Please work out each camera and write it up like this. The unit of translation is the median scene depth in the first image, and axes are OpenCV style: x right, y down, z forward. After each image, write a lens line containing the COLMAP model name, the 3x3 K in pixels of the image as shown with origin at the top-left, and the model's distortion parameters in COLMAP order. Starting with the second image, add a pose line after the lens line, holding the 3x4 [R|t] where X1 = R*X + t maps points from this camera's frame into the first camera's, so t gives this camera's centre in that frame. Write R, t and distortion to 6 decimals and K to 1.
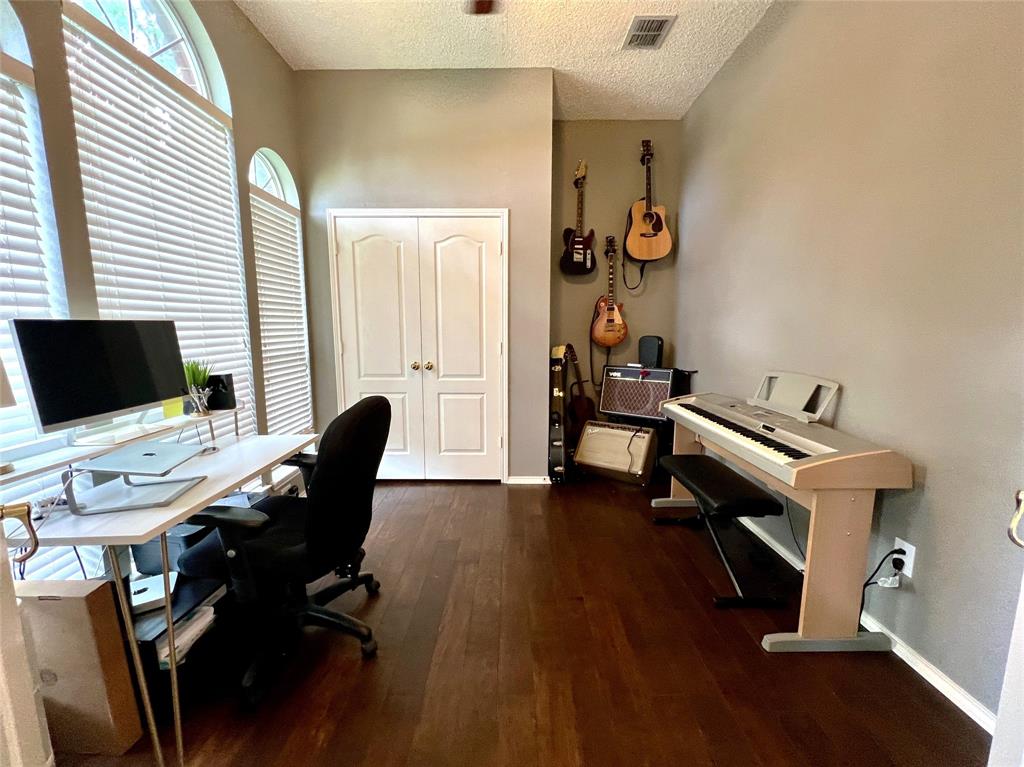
lens RADIAL K [[408.3, 0, 510.1], [0, 408.3, 383.3], [0, 0, 1]] dist [0.000716, 0.000069]
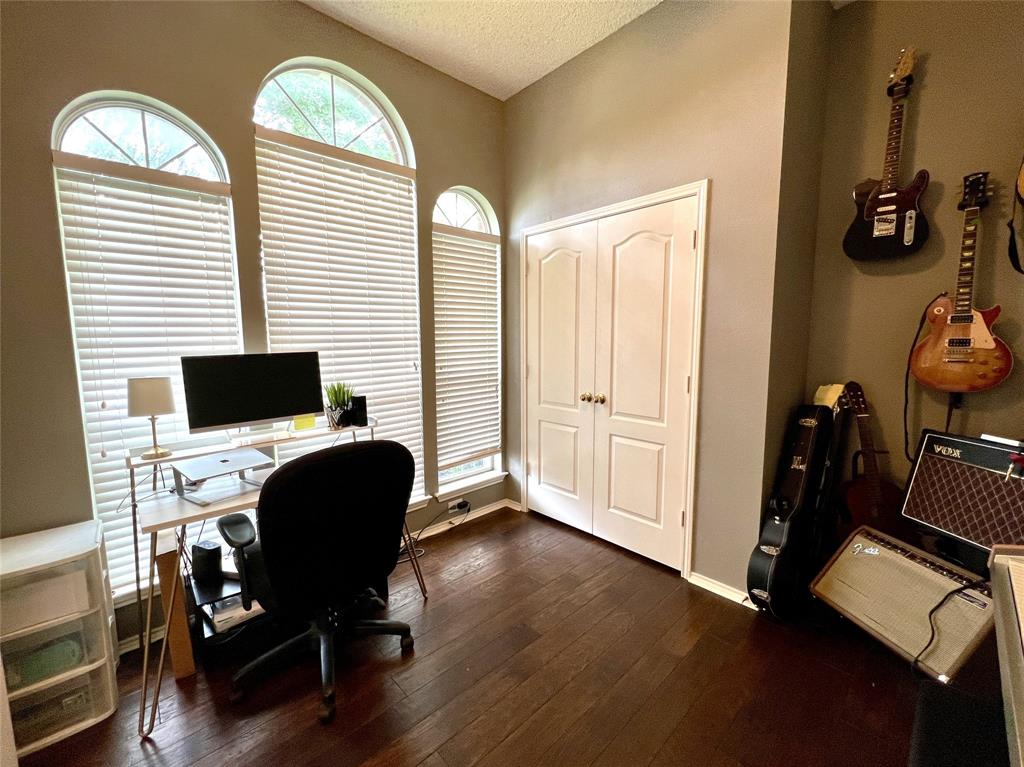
lens RADIAL K [[417.8, 0, 517.5], [0, 417.8, 385.0], [0, 0, 1]] dist [-0.002339, -0.000475]
pose [[0.693348, 0.077239, -0.716452, 0.287340], [-0.091698, 0.995613, 0.018594, -0.072255], [0.714745, 0.052805, 0.697389, 0.306597]]
